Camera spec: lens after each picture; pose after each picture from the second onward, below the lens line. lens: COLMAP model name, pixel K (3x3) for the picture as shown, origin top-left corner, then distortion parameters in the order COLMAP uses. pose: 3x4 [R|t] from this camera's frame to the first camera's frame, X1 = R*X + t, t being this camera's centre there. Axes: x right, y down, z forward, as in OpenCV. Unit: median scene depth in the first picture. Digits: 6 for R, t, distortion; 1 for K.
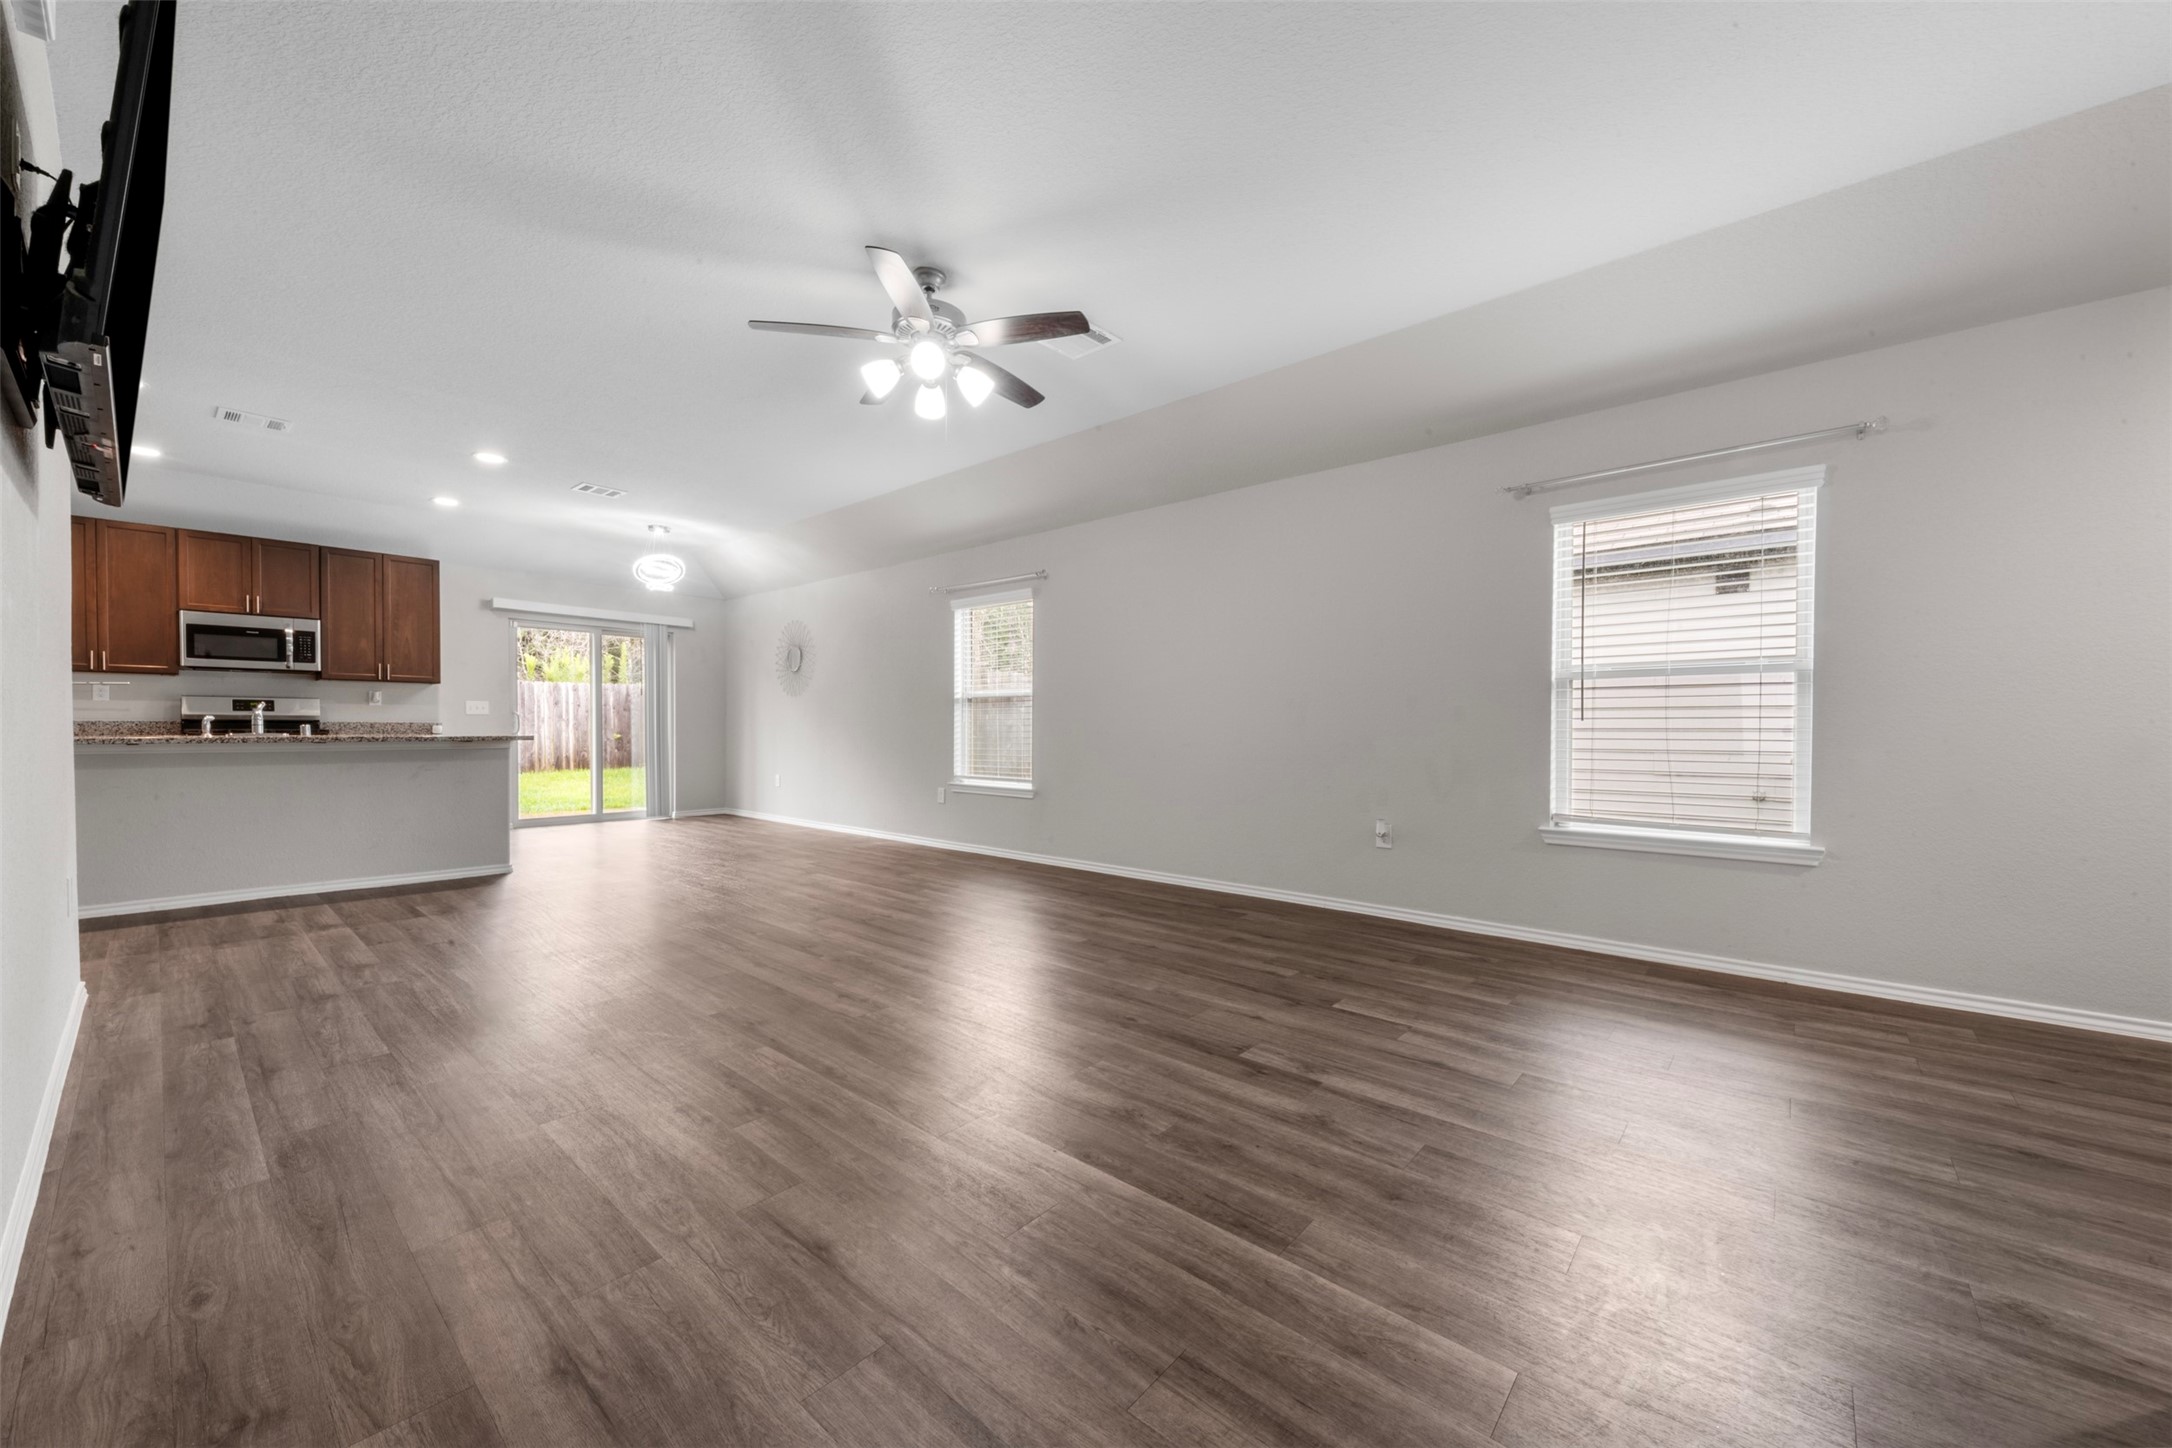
lens RADIAL K [[806.5, 0, 1086.0], [0, 806.5, 724.0], [0, 0, 1]] dist [-0.003959, -0.000201]
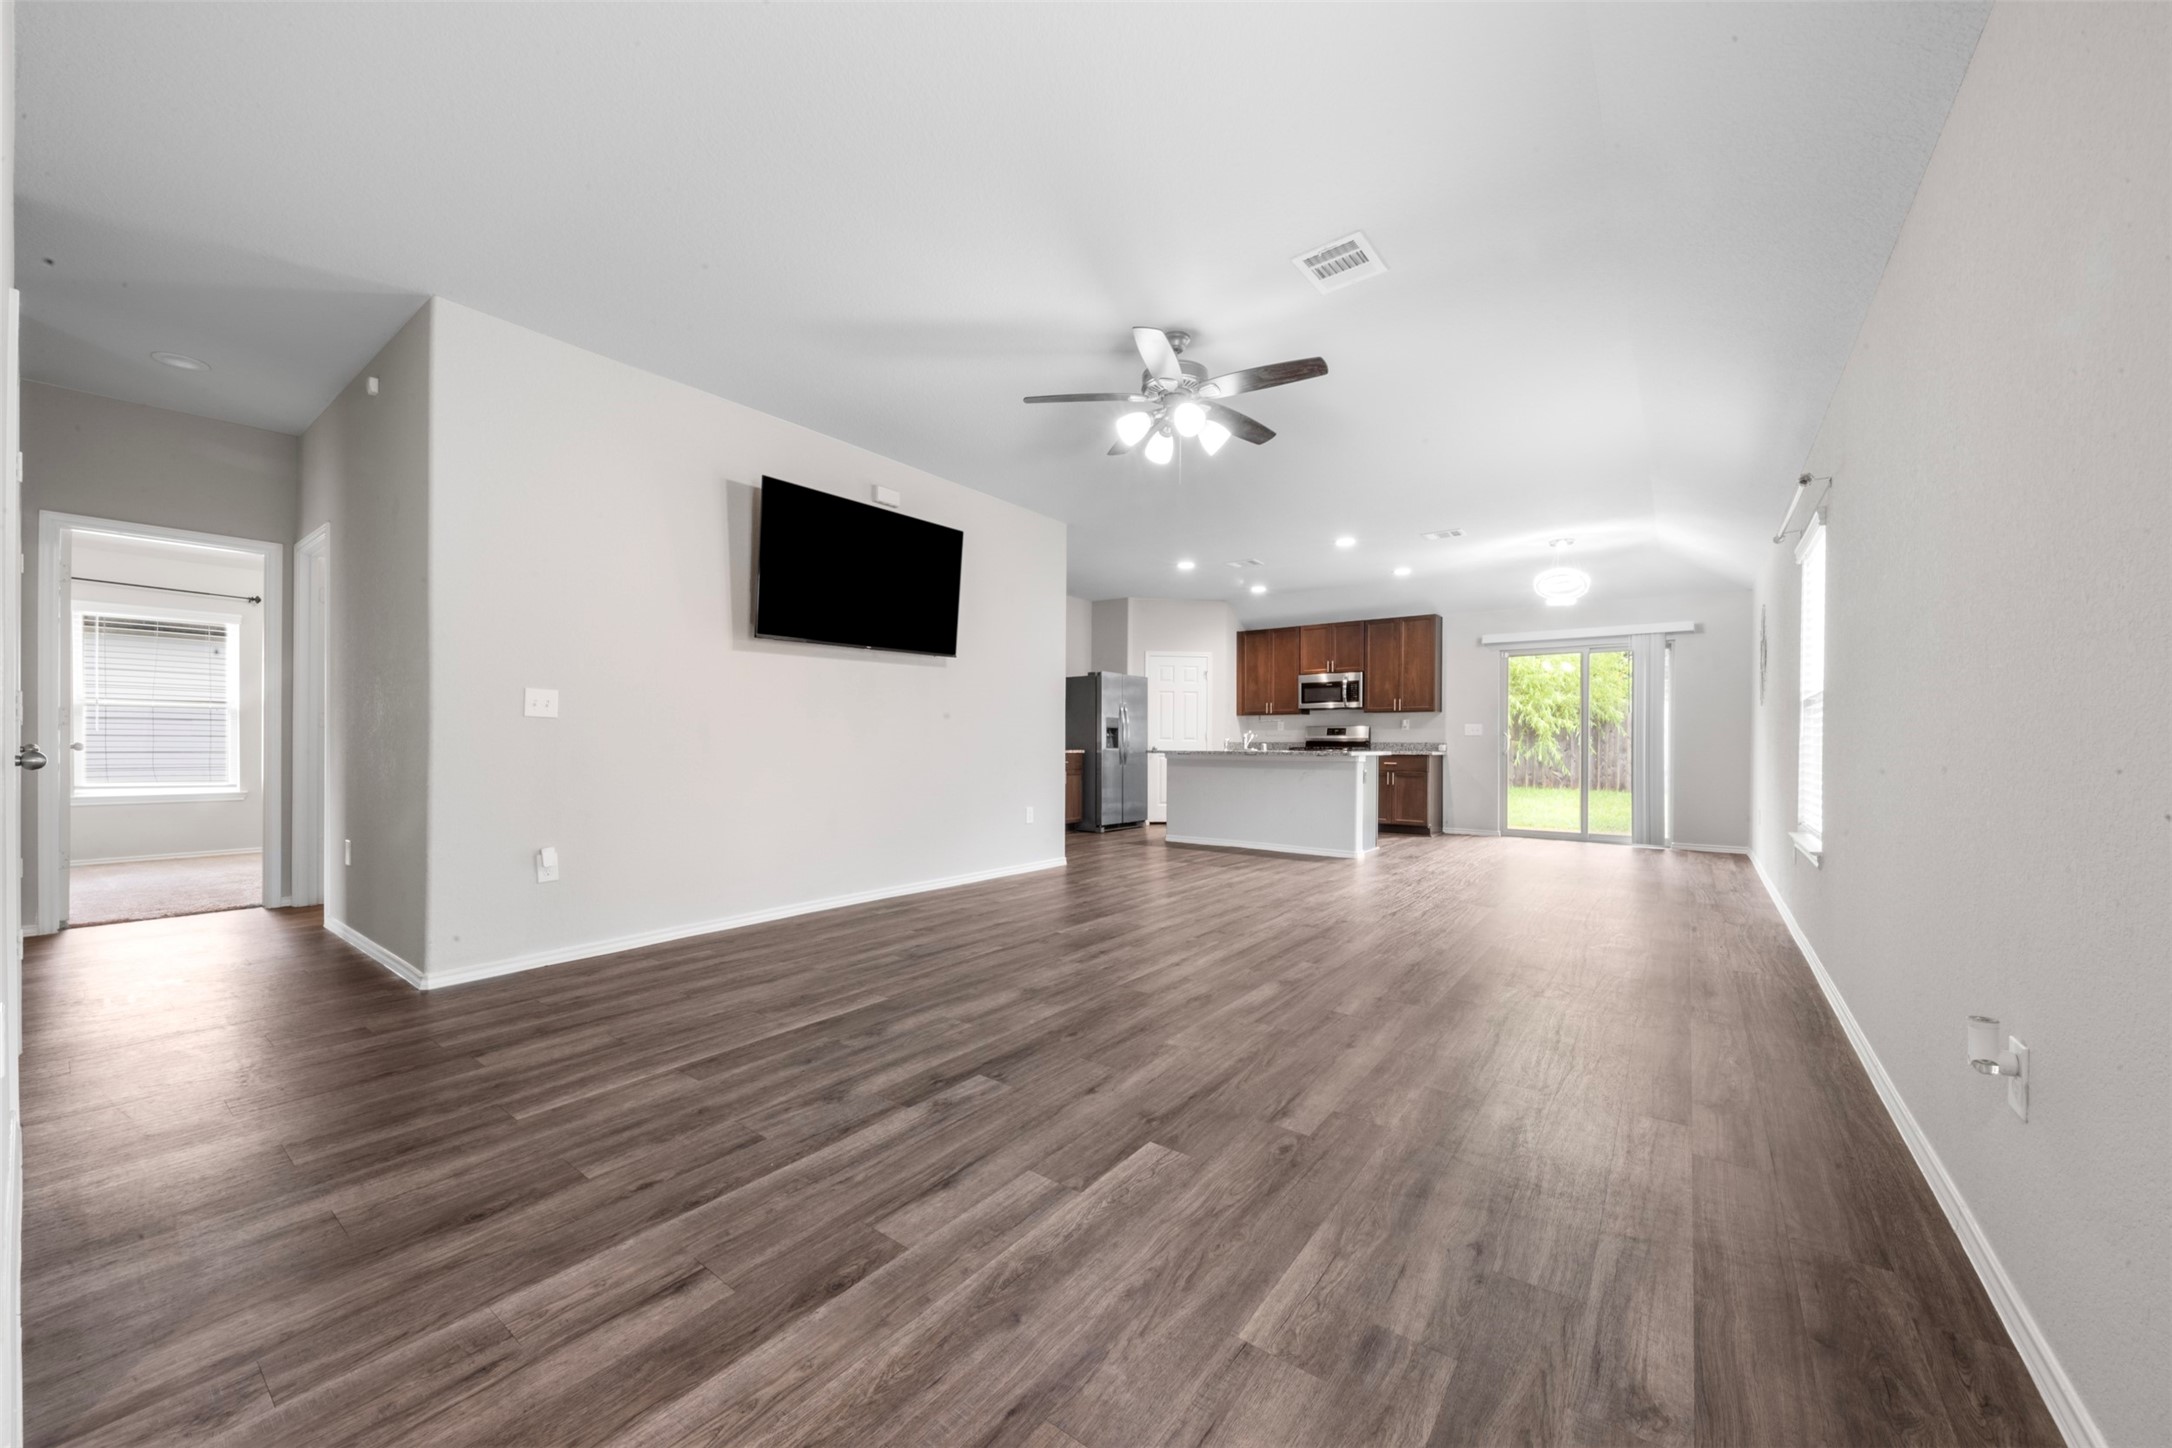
lens RADIAL K [[801.7, 0, 1081.6], [0, 801.7, 736.0], [0, 0, 1]] dist [0.007978, -0.000061]
pose [[0.066241, -0.011598, -0.997736, 0.899071], [0.001059, 0.999933, -0.011553, 0.004744], [0.997803, -0.000291, 0.066248, 0.801606]]
